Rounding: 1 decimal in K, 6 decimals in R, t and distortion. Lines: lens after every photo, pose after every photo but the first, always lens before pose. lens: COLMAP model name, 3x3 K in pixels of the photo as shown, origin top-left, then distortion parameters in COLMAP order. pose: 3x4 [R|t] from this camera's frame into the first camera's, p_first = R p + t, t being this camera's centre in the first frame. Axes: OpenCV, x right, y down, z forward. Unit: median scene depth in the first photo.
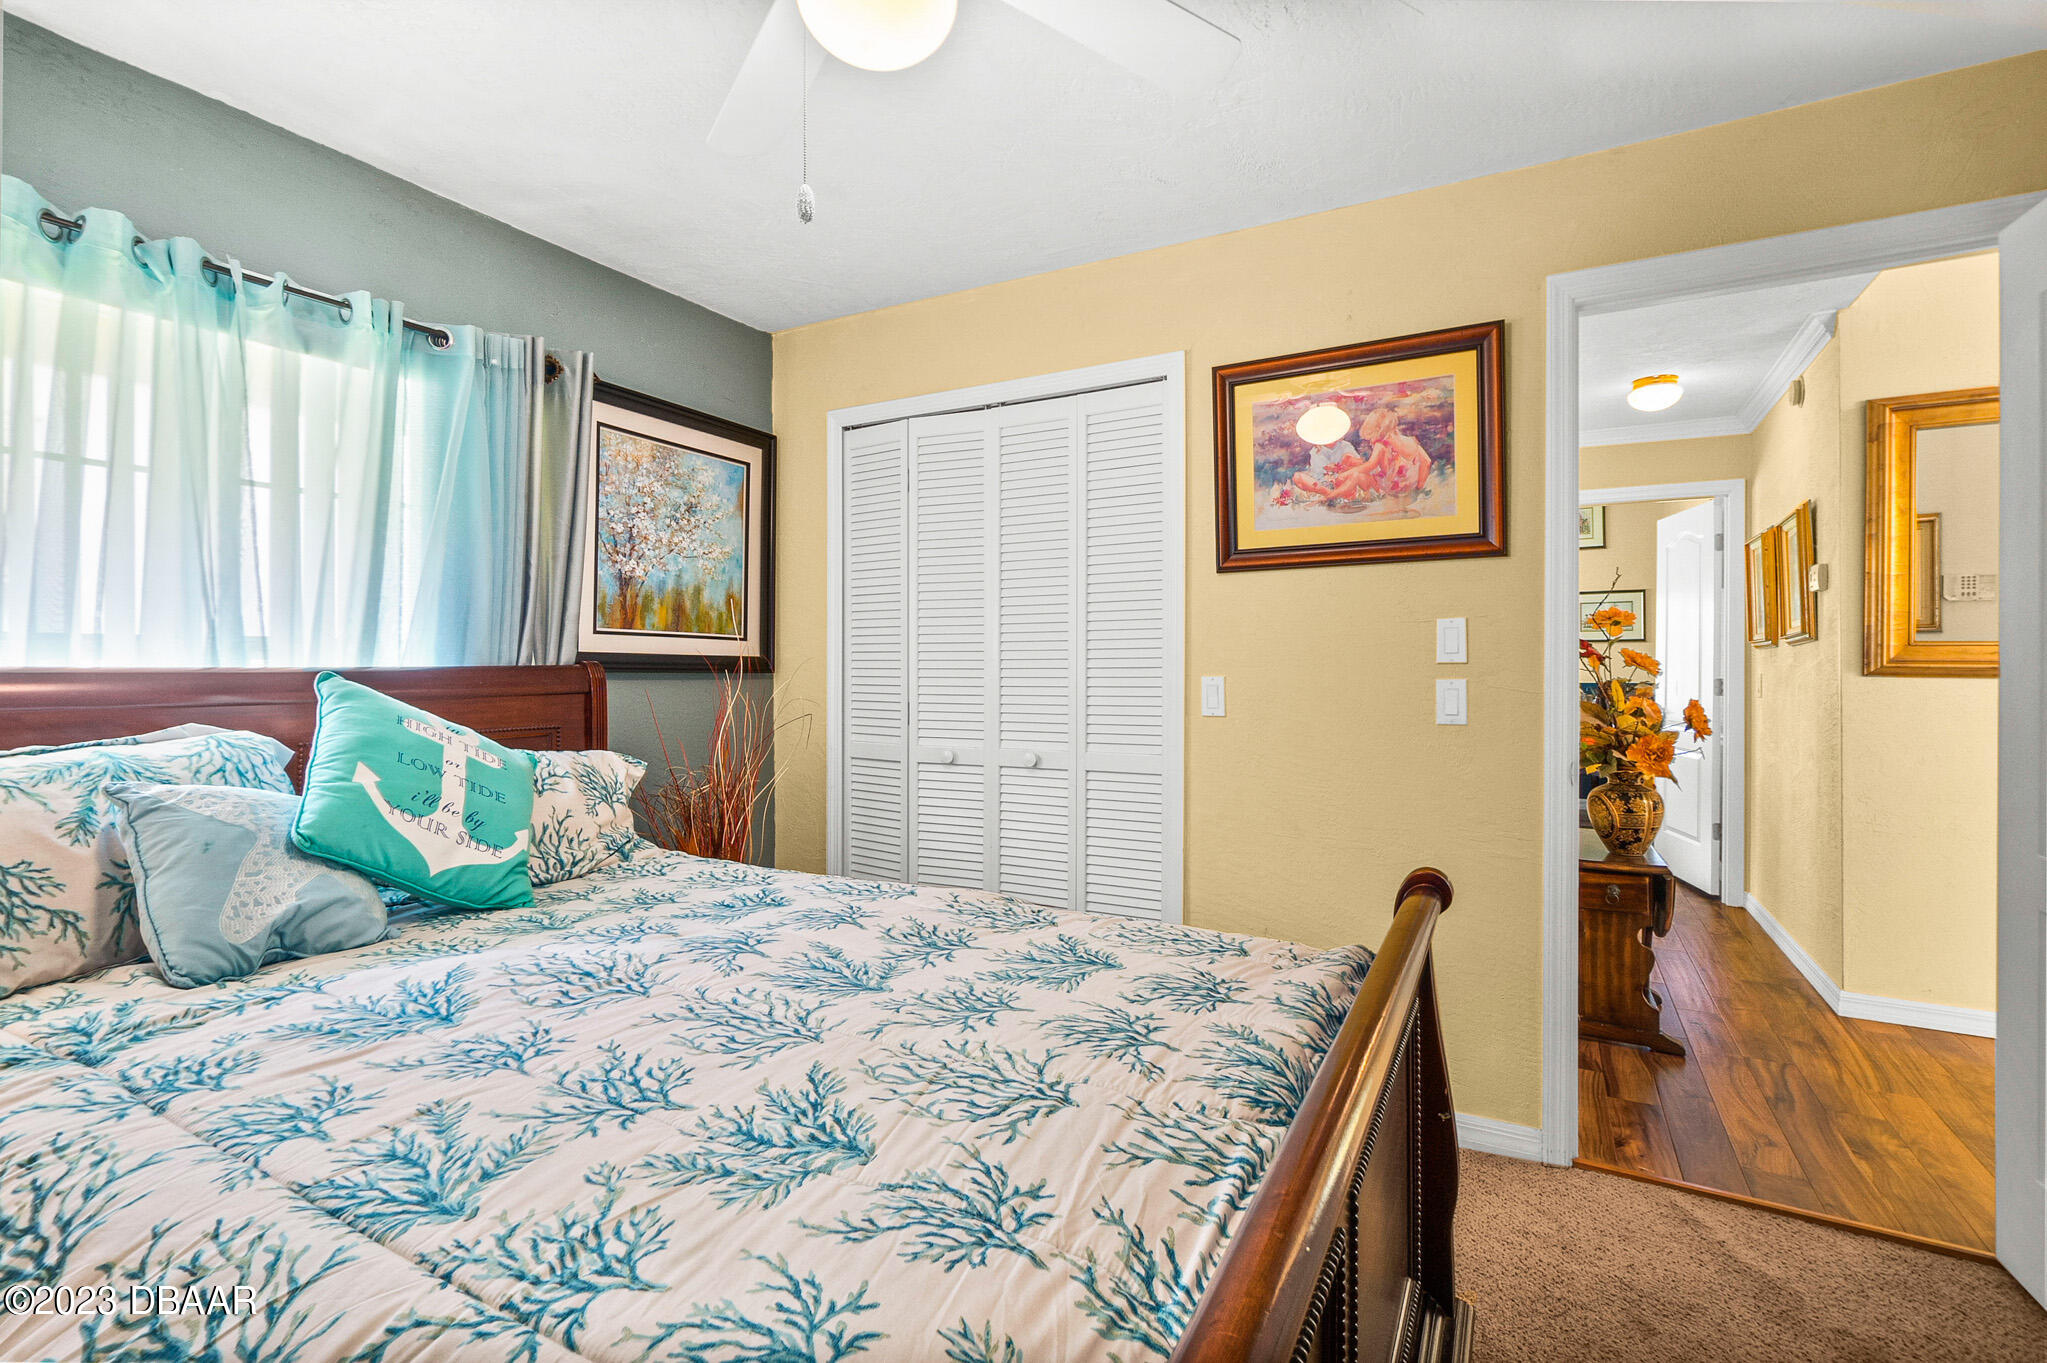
lens RADIAL K [[990.6, 0, 955.2], [0, 990.6, 672.1], [0, 0, 1]] dist [-0.000291, 0.000423]
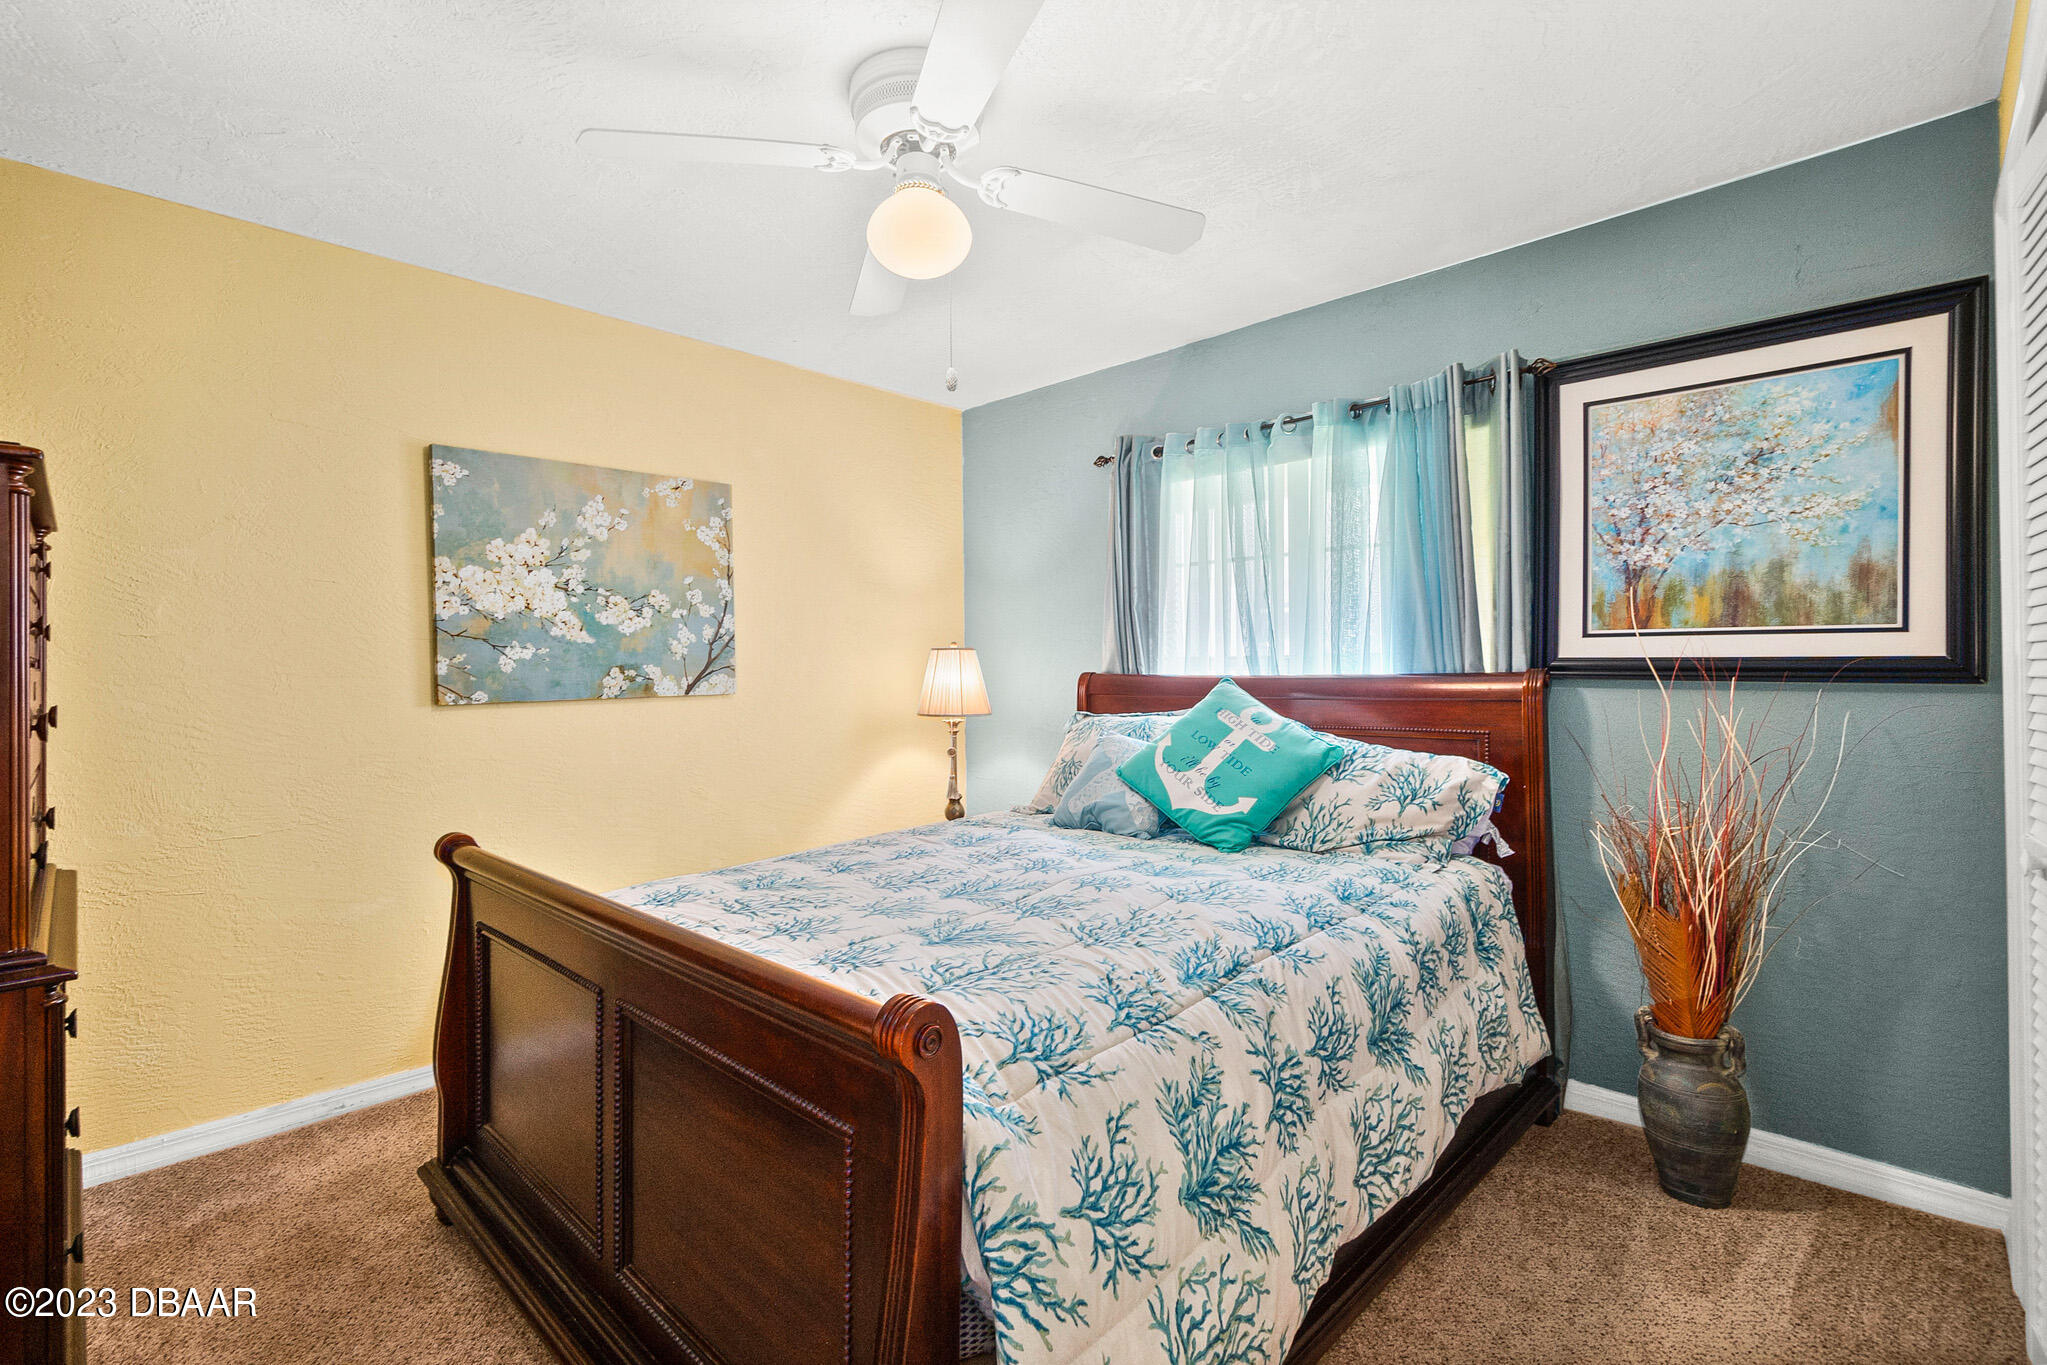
lens RADIAL K [[923.7, 0, 989.1], [0, 923.7, 668.0], [0, 0, 1]] dist [0.003722, 0.000009]
pose [[-0.261151, -0.006451, -0.965276, 0.574191], [-0.002537, 0.999979, -0.005997, -0.003912], [0.965295, 0.000883, -0.261162, 0.666053]]
